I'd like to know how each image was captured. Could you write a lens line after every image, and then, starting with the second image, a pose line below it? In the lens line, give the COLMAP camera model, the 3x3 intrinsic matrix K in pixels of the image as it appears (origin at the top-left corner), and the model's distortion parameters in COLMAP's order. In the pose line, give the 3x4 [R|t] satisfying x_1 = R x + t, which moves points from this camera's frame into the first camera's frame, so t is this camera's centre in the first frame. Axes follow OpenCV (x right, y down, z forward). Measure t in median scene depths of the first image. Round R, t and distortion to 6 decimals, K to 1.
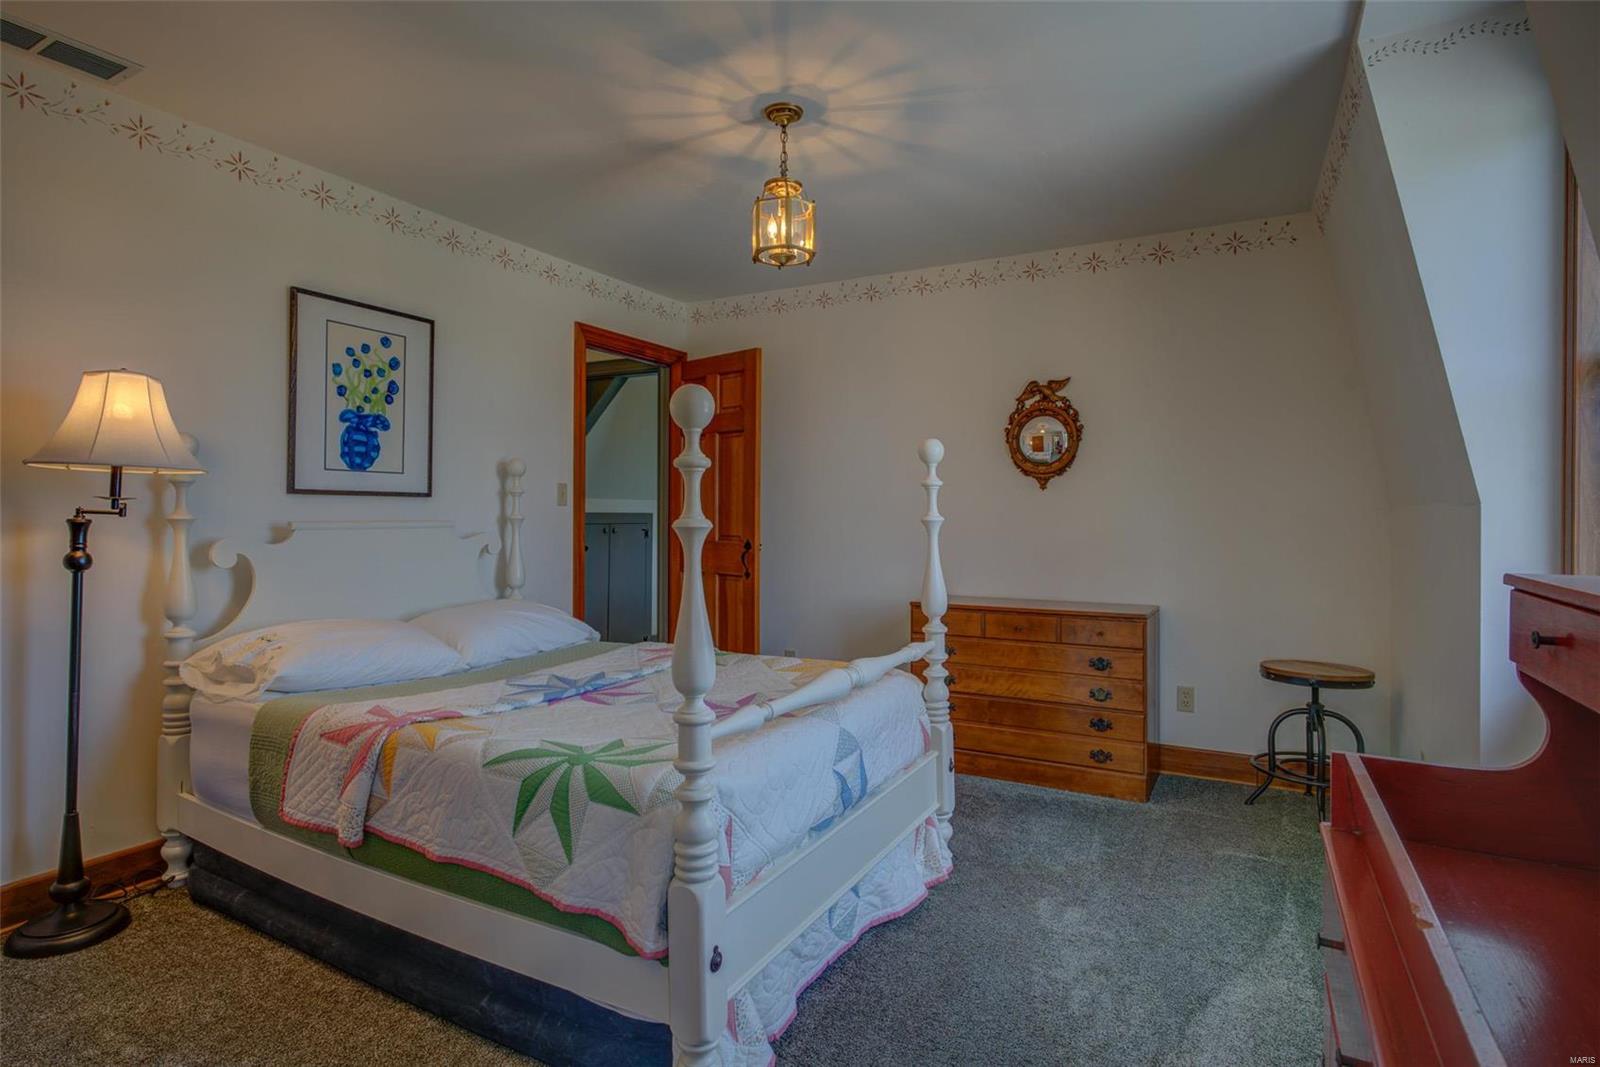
lens RADIAL K [[837.5, 0, 801.5], [0, 837.5, 523.9], [0, 0, 1]] dist [-0.001717, -0.002974]
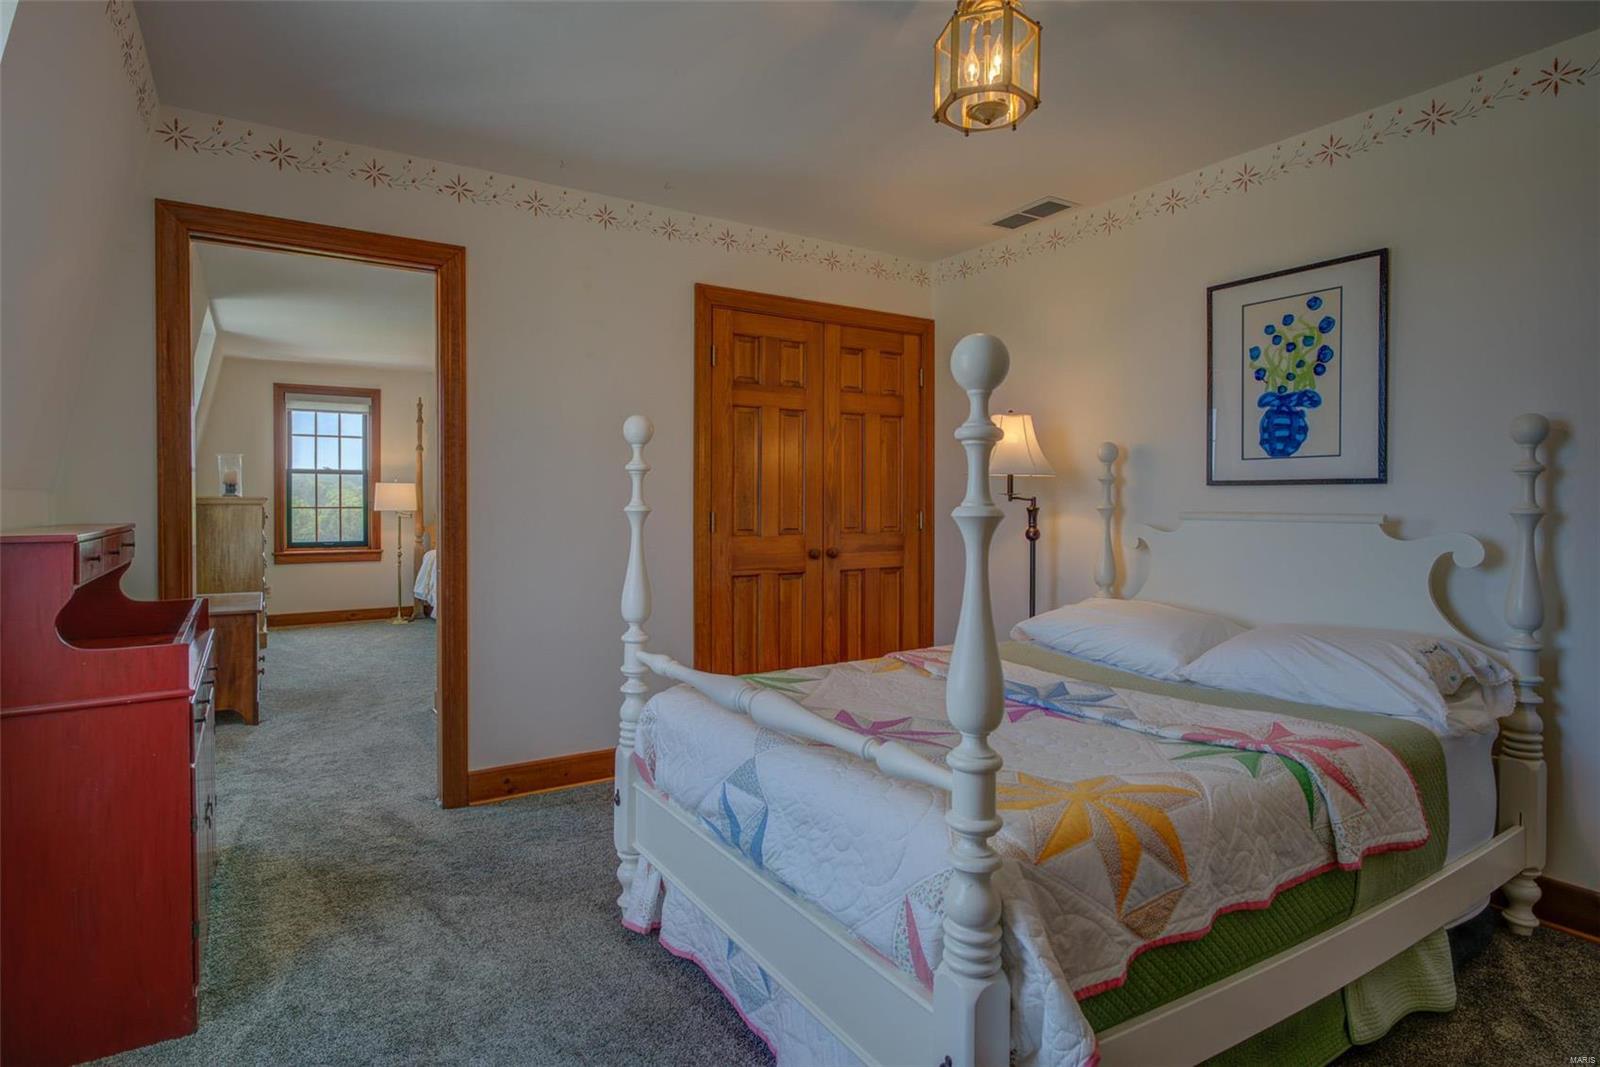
lens RADIAL K [[837.5, 0, 784.2], [0, 837.5, 503.6], [0, 0, 1]] dist [-0.001717, -0.002974]
pose [[-0.491864, -0.000969, -0.870672, 0.520169], [-0.014510, 0.999870, 0.007084, -0.012316], [0.870551, 0.016118, -0.491814, 0.975360]]
